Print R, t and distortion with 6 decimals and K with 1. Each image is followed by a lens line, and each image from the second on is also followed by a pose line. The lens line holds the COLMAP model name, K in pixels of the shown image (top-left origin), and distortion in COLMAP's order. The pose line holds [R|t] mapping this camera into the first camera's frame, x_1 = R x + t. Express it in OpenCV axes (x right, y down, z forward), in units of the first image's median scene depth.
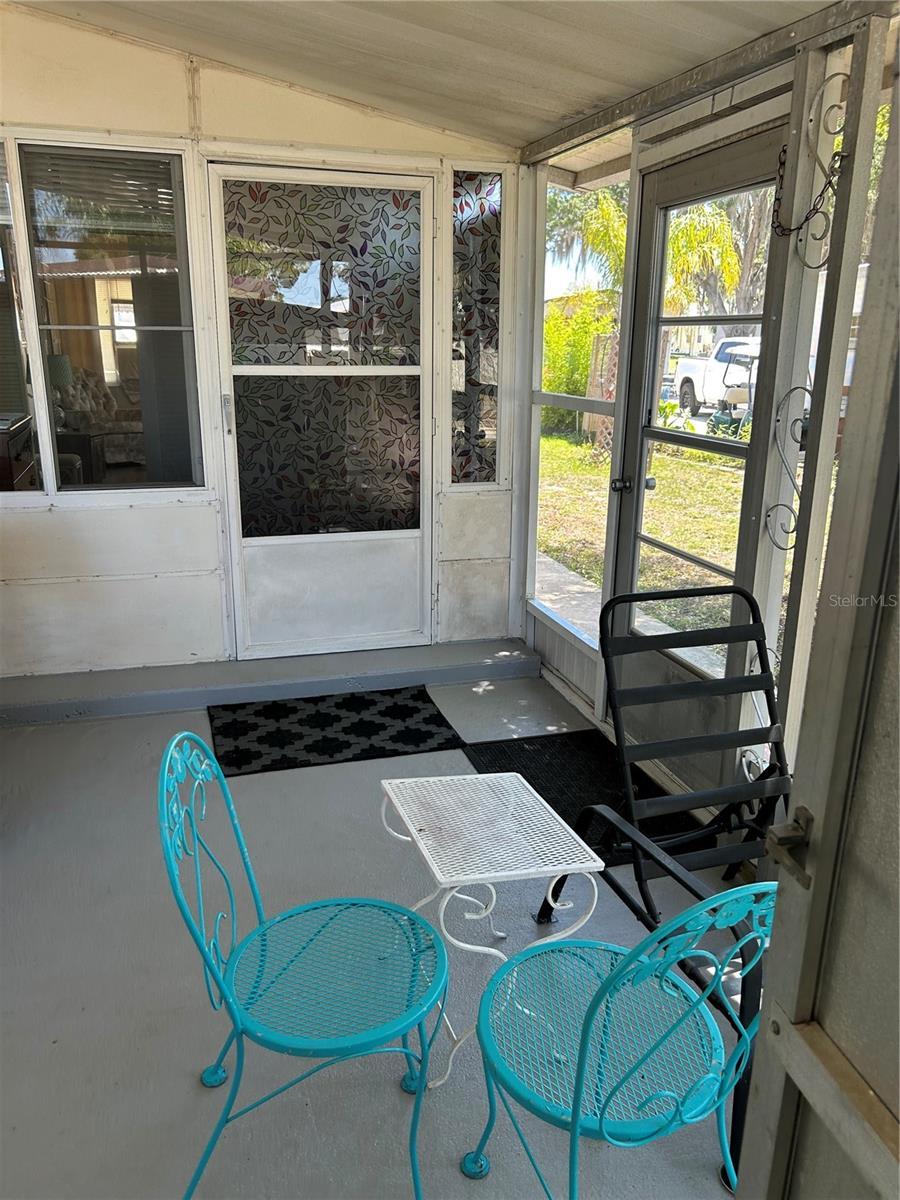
lens RADIAL K [[905.3, 0, 457.9], [0, 905.3, 602.7], [0, 0, 1]] dist [0.021629, -0.029557]
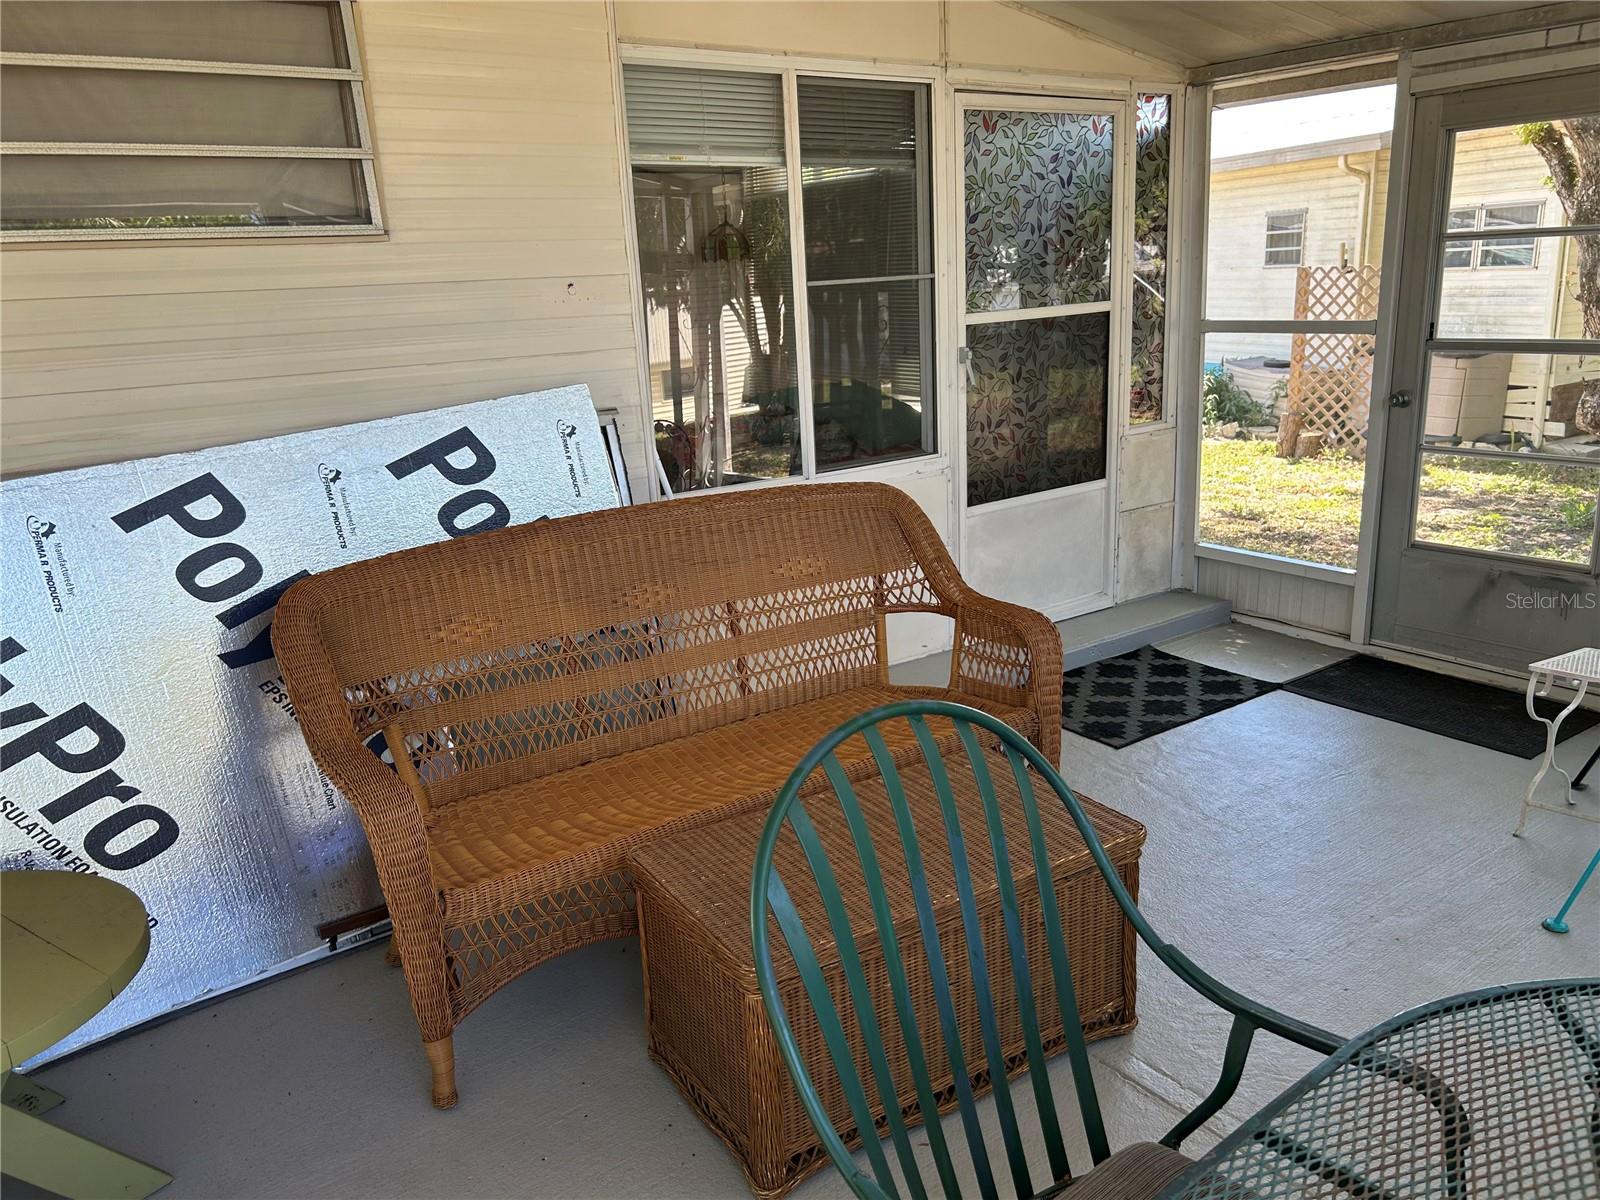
lens RADIAL K [[1207.0, 0, 800.0], [0, 1207.0, 600.0], [0, 0, 1]] dist [0.021629, -0.029557]
pose [[0.949912, -0.135318, 0.281702, -0.774944], [0.142446, 0.989791, -0.004881, 0.001484], [-0.278165, 0.044763, 0.959490, -0.087195]]
